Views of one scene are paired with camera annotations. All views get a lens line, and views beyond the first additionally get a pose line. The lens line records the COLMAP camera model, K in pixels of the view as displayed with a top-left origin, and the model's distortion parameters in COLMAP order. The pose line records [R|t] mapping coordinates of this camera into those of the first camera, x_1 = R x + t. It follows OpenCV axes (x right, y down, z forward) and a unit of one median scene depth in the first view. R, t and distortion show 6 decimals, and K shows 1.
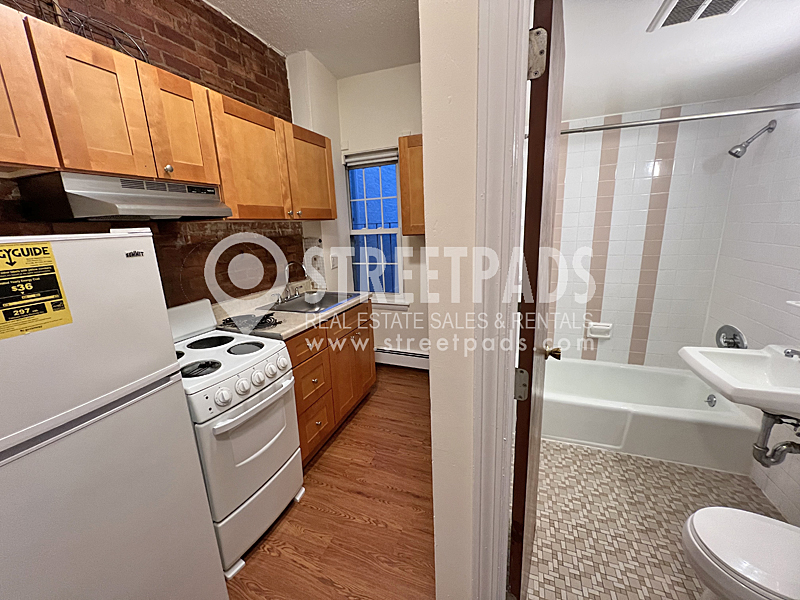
lens RADIAL K [[321.4, 0, 396.2], [0, 321.4, 299.0], [0, 0, 1]] dist [0.000091, -0.000329]
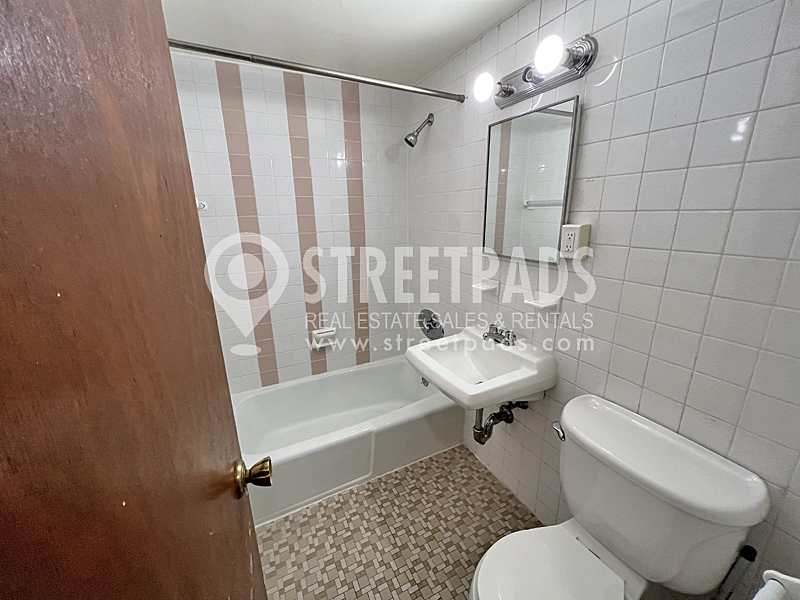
lens RADIAL K [[321.4, 0, 398.8], [0, 321.4, 299.5], [0, 0, 1]] dist [0.000091, -0.000329]
pose [[0.677232, -0.165455, 0.716925, 0.239623], [0.154995, 0.984604, 0.080818, -0.058173], [-0.719259, 0.056387, 0.692450, 0.366654]]
